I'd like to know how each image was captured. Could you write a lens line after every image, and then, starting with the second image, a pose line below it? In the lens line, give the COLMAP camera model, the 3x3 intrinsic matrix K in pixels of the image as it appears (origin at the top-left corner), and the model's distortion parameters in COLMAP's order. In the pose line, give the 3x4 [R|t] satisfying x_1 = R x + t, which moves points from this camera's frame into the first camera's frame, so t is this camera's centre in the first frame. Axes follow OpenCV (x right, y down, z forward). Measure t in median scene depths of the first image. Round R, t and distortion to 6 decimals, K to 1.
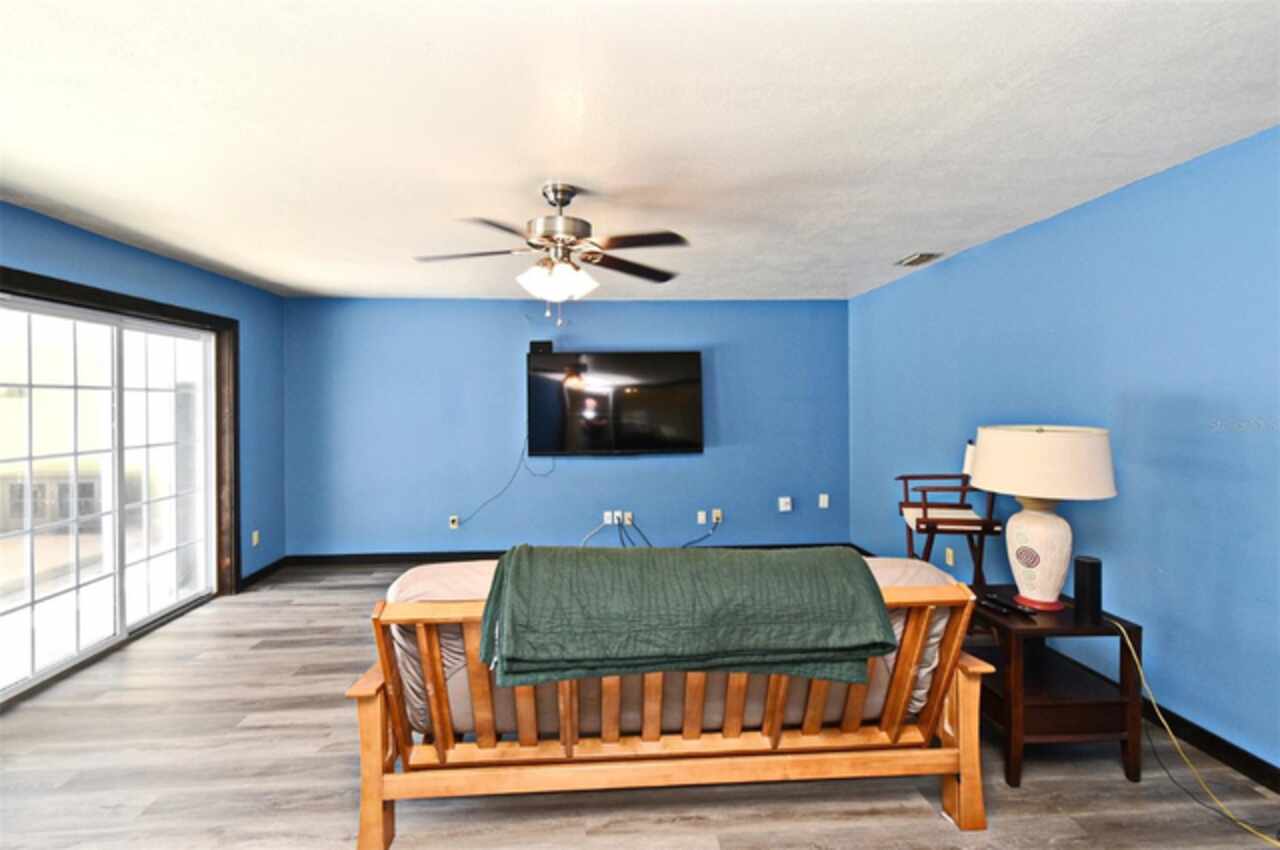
lens RADIAL K [[571.2, 0, 634.5], [0, 571.2, 407.0], [0, 0, 1]] dist [0.002343, 0.000159]
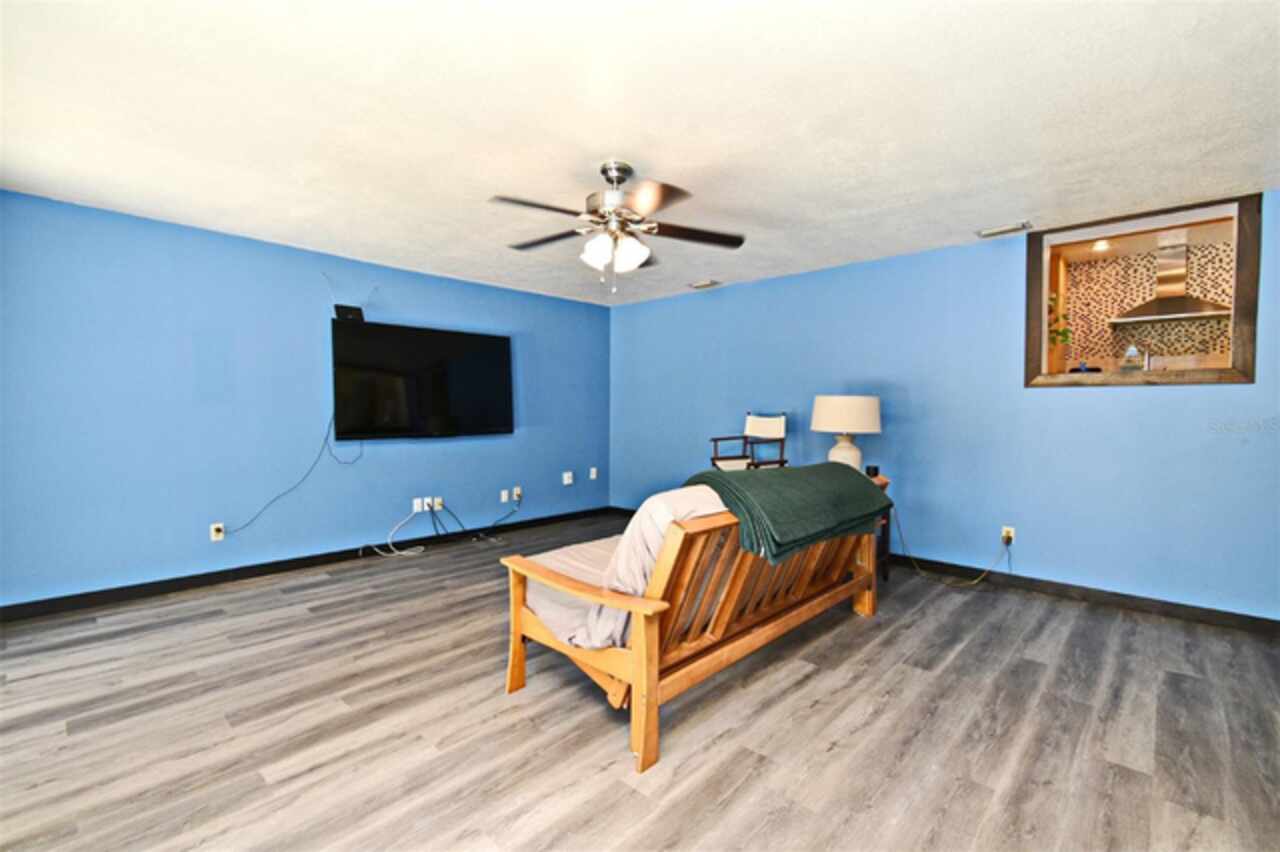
lens RADIAL K [[553.3, 0, 640.0], [0, 553.3, 426.0], [0, 0, 1]] dist [0.001727, -0.000044]
pose [[0.735916, -0.008295, 0.677022, -0.472370], [-0.005913, 0.999808, 0.018677, 0.053855], [-0.677047, -0.017748, 0.735726, 0.104735]]
